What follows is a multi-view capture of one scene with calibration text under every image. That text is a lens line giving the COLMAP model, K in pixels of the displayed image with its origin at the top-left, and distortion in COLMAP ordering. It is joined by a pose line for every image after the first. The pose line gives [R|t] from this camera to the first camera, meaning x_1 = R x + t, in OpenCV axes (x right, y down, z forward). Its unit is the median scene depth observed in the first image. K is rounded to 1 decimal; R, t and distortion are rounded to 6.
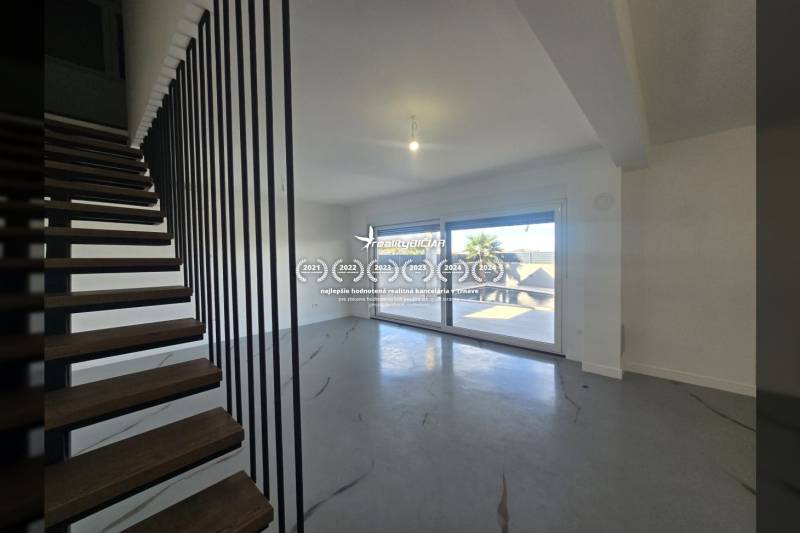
lens RADIAL K [[295.4, 0, 390.4], [0, 295.4, 266.2], [0, 0, 1]] dist [-0.010452, -0.000115]
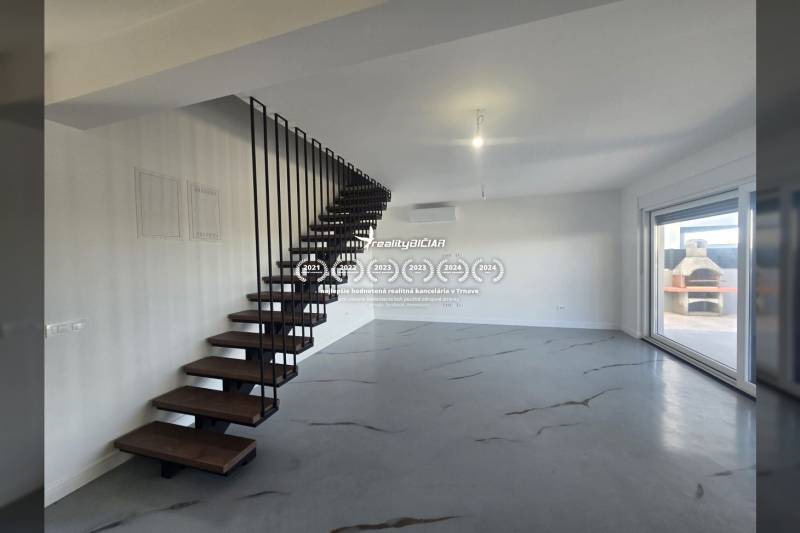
lens RADIAL K [[295.4, 0, 390.4], [0, 295.4, 266.2], [0, 0, 1]] dist [-0.010452, -0.000115]
pose [[0.444985, 0.034963, -0.894855, 0.356782], [-0.019246, 0.999380, 0.029476, -0.014524], [0.895331, 0.004106, 0.445382, 0.151161]]
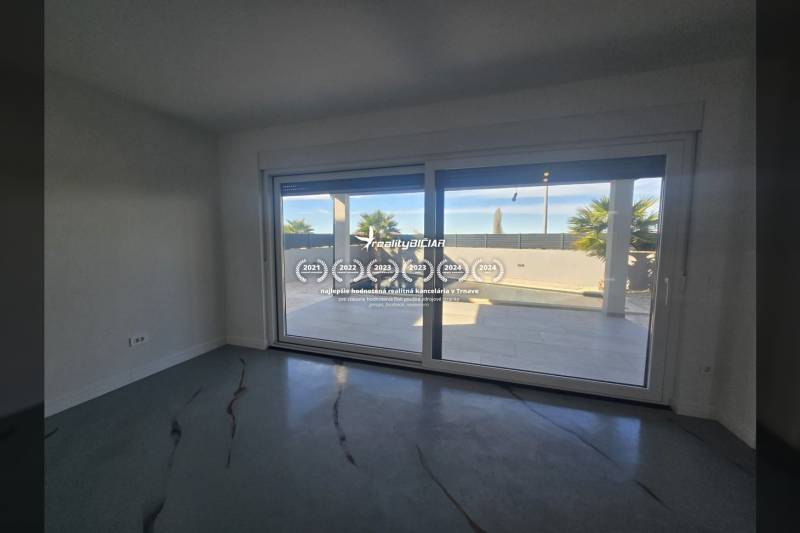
lens RADIAL K [[295.4, 0, 390.4], [0, 295.4, 266.2], [0, 0, 1]] dist [-0.010452, -0.000115]
pose [[0.904085, -0.027066, 0.426495, -0.111719], [0.000241, 0.998025, 0.062825, -0.009953], [-0.427353, -0.056696, 0.902305, 0.513011]]
